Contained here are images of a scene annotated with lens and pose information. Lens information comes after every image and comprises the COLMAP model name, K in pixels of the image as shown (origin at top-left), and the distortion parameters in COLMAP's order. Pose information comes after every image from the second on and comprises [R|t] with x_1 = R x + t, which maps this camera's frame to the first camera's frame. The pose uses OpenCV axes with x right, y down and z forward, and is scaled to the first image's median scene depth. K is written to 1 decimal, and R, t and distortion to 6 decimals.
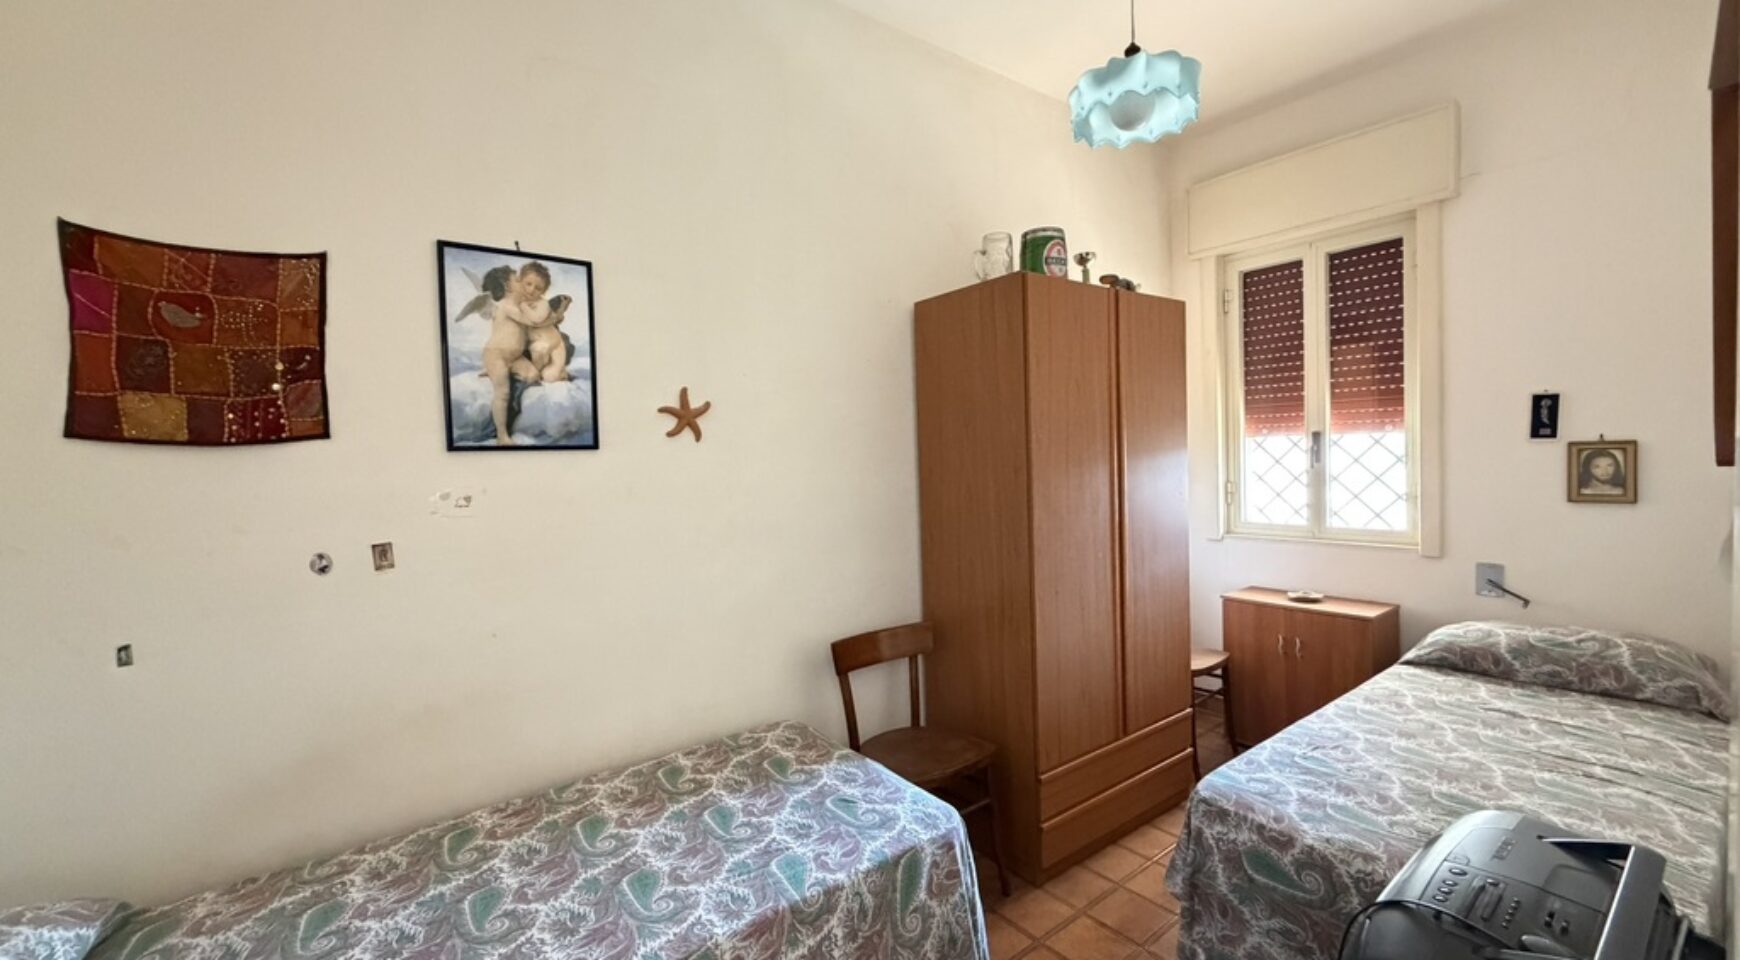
lens RADIAL K [[693.4, 0, 871.3], [0, 693.4, 474.2], [0, 0, 1]] dist [0.003264, -0.000886]
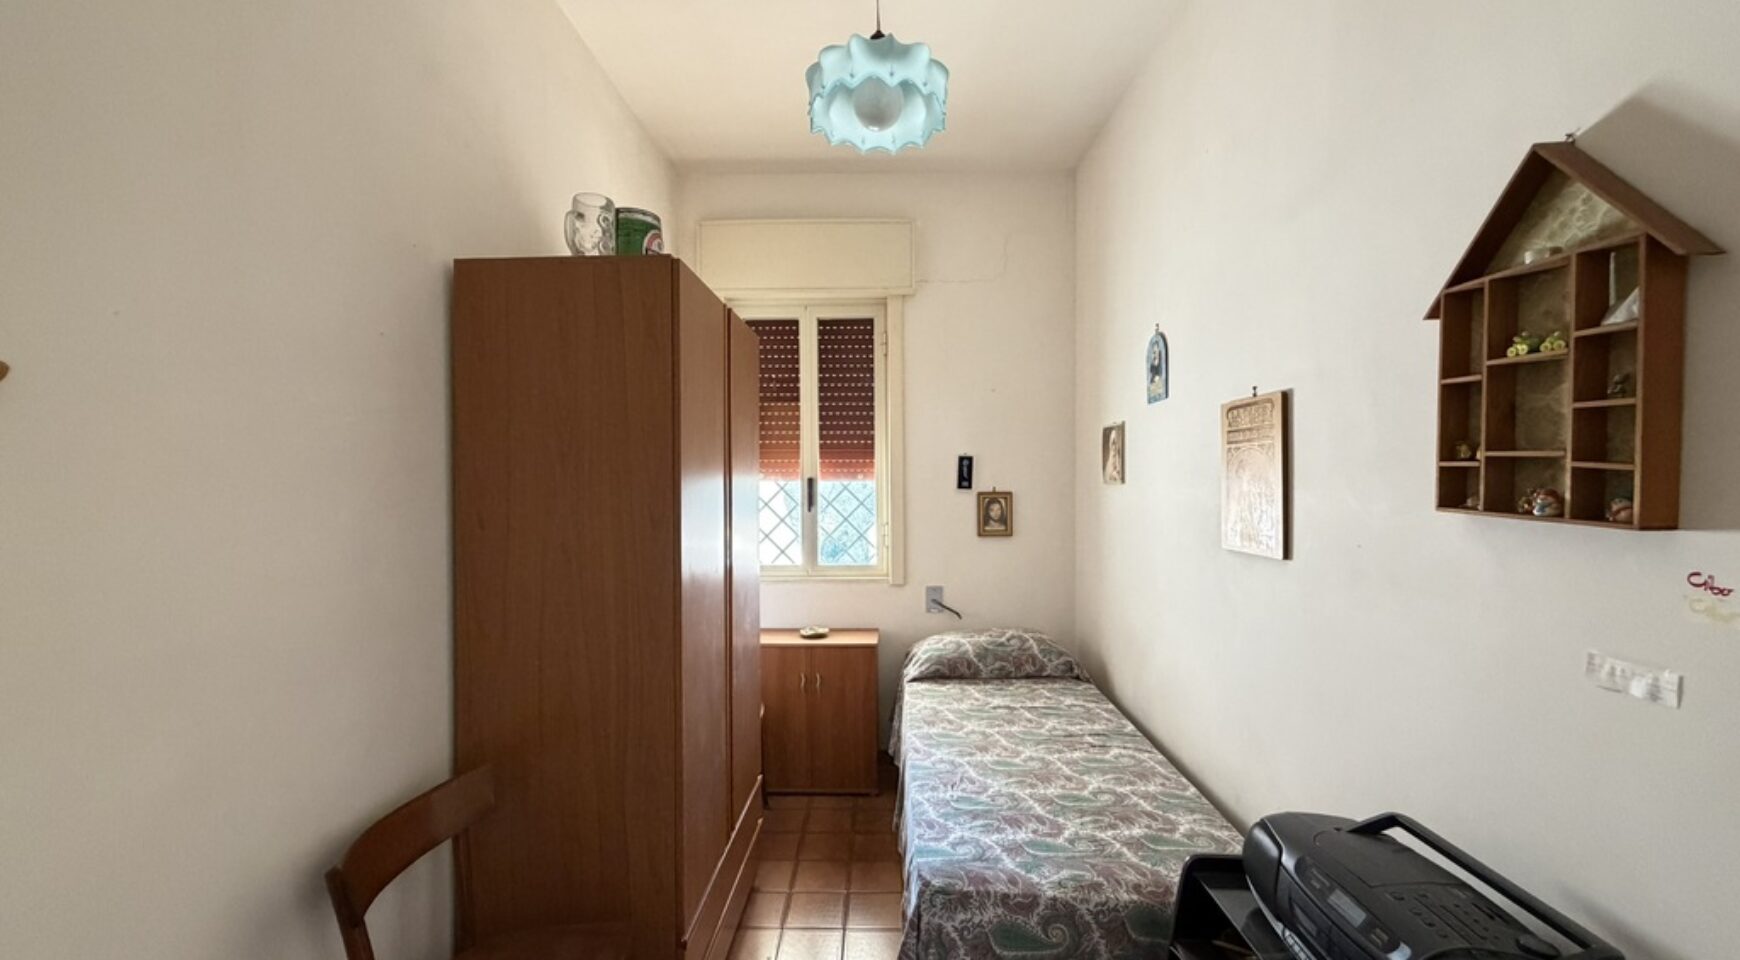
lens RADIAL K [[693.4, 0, 876.9], [0, 693.4, 476.2], [0, 0, 1]] dist [0.003264, -0.000886]
pose [[0.631643, 0.032672, 0.774570, -0.202693], [0.008038, 0.998782, -0.048684, -0.015123], [-0.775218, 0.036977, 0.630611, 0.342490]]
